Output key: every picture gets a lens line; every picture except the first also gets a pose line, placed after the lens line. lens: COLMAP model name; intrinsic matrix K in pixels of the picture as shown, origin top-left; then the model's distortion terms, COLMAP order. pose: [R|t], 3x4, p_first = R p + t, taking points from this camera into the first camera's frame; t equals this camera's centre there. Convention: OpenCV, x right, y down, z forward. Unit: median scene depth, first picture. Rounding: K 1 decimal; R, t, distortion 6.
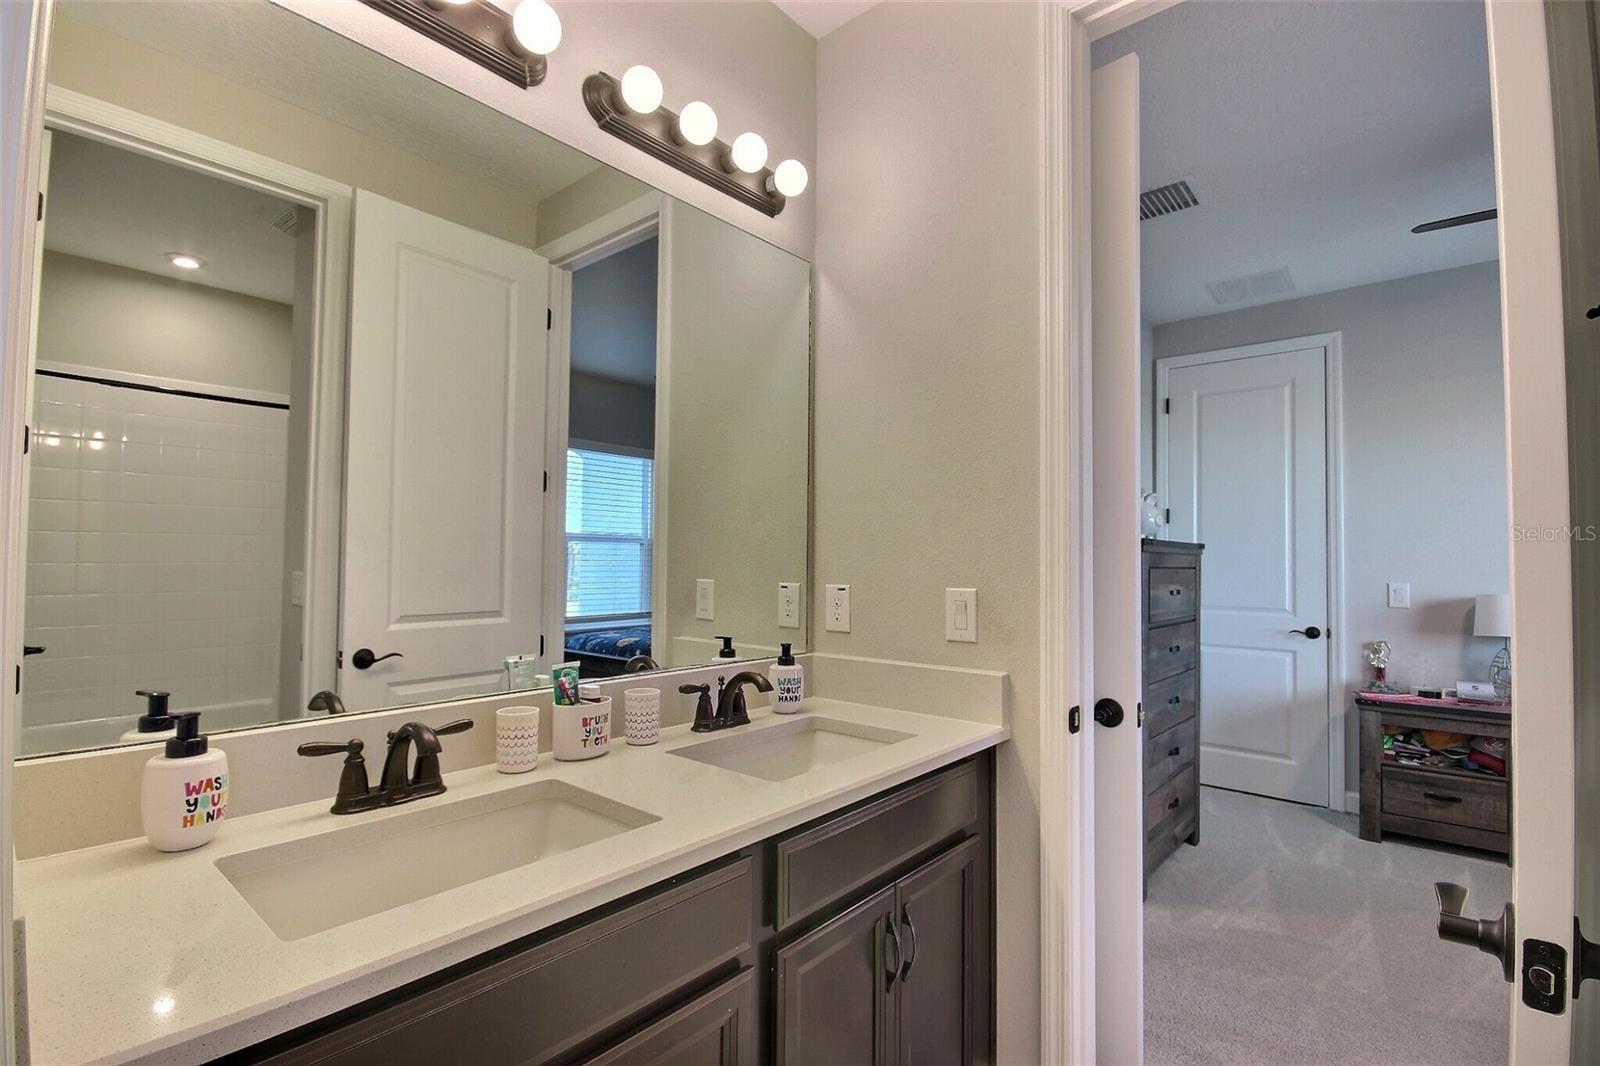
lens RADIAL K [[740.6, 0, 793.0], [0, 740.6, 543.2], [0, 0, 1]] dist [0.006997, -0.010724]
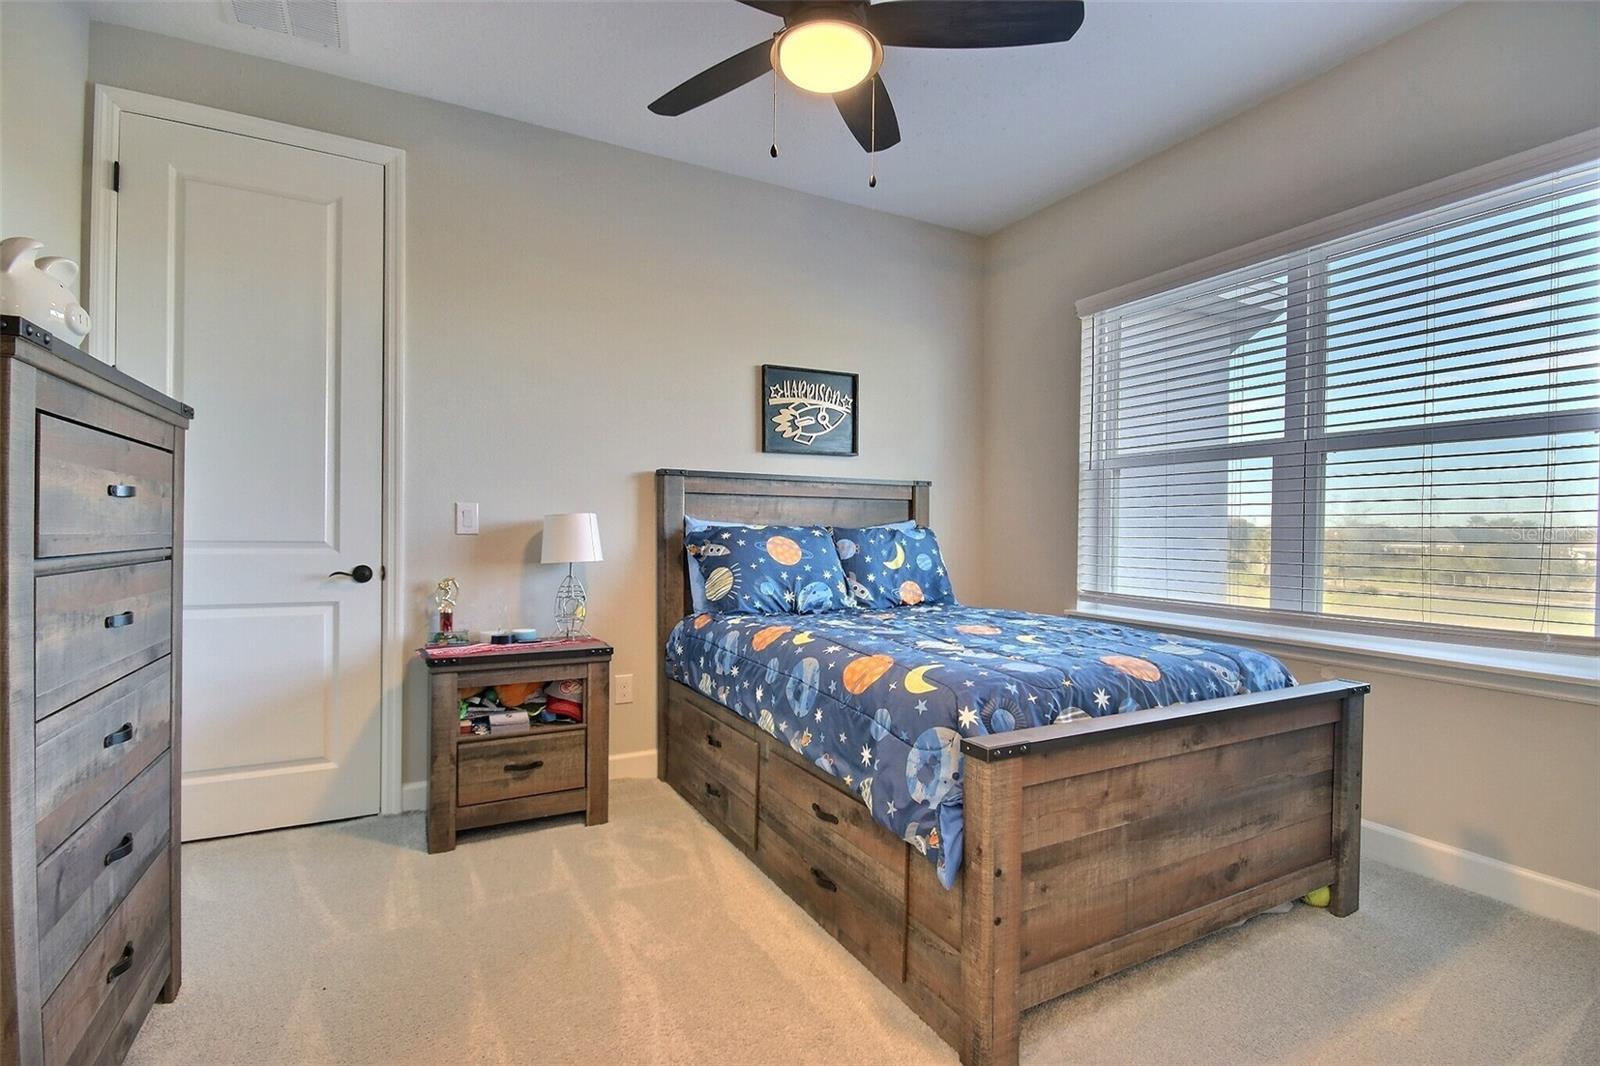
lens RADIAL K [[740.6, 0, 788.4], [0, 740.6, 542.3], [0, 0, 1]] dist [0.006997, -0.010724]
pose [[0.366086, -0.019136, 0.930384, 0.223080], [-0.034442, 0.998825, 0.034096, 0.059776], [-0.929943, -0.044527, 0.364997, 0.417411]]
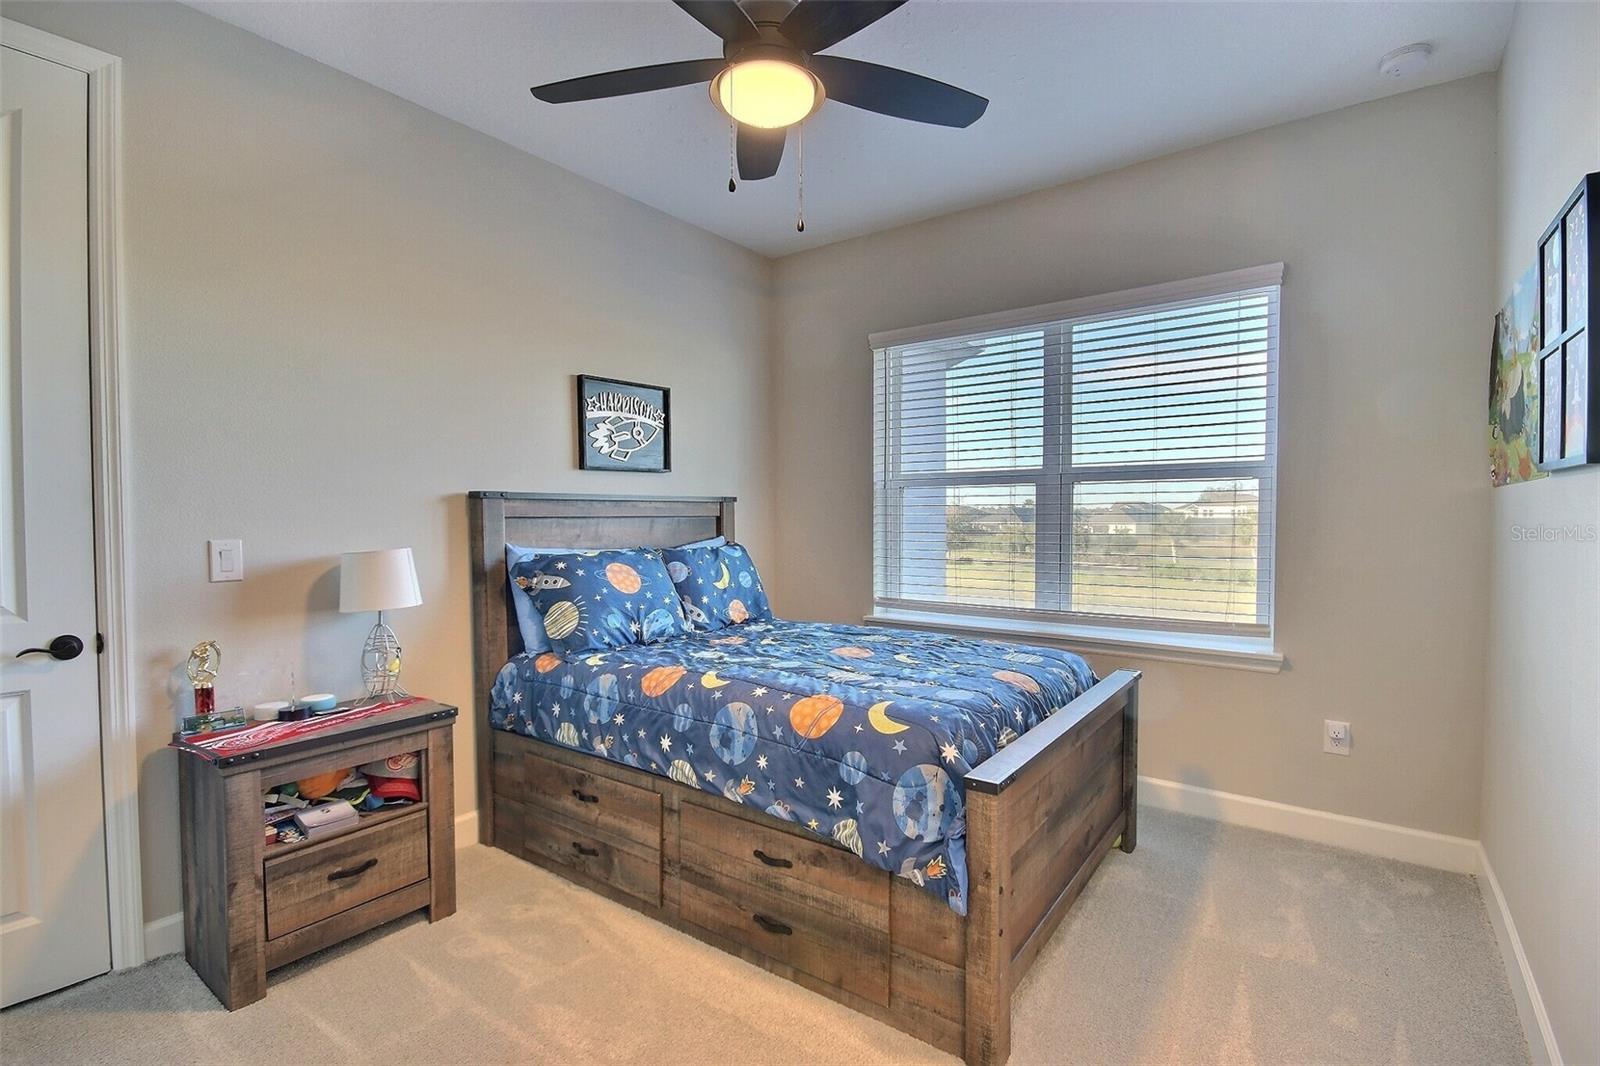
lens RADIAL K [[740.6, 0, 792.2], [0, 740.6, 543.1], [0, 0, 1]] dist [0.006997, -0.010724]
pose [[-0.068813, -0.042581, 0.996720, 0.201953], [-0.025272, 0.998843, 0.040927, 0.020787], [-0.997309, -0.022373, -0.069809, 0.619216]]
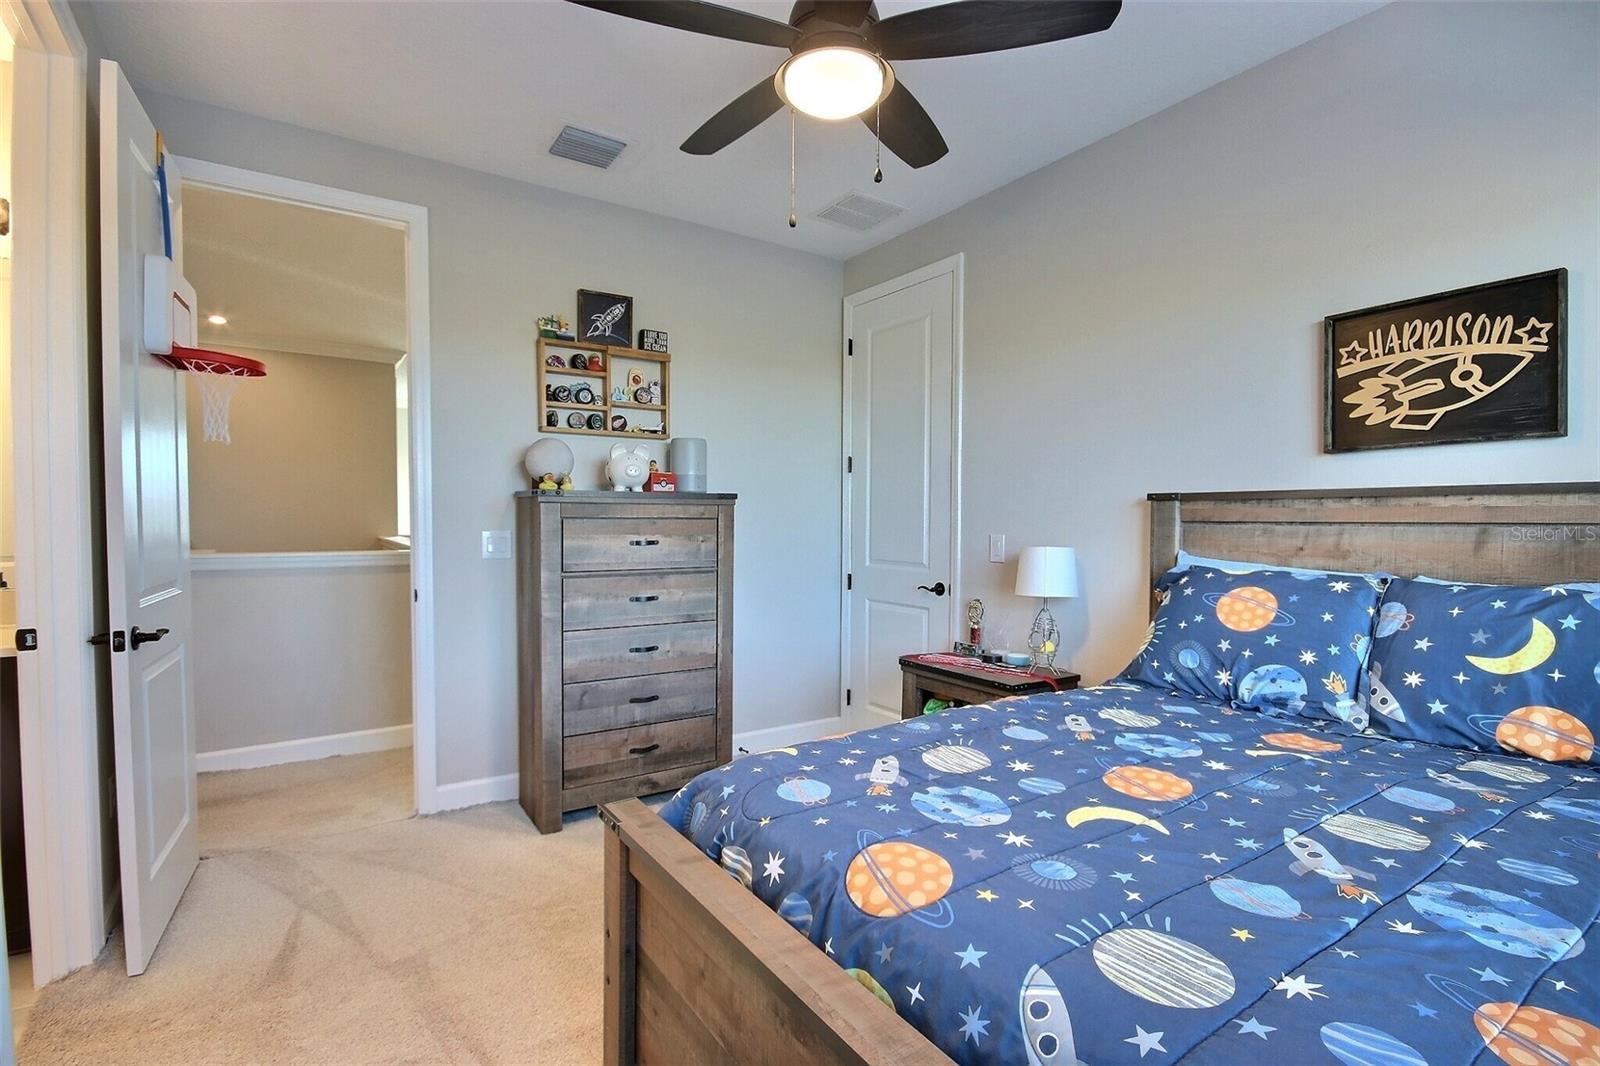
lens RADIAL K [[740.6, 0, 802.8], [0, 740.6, 543.4], [0, 0, 1]] dist [0.006997, -0.010724]
pose [[0.965782, 0.005673, -0.259292, 0.870224], [0.010379, 0.998115, 0.060495, 0.007420], [0.259146, -0.061116, 0.963903, 0.079952]]
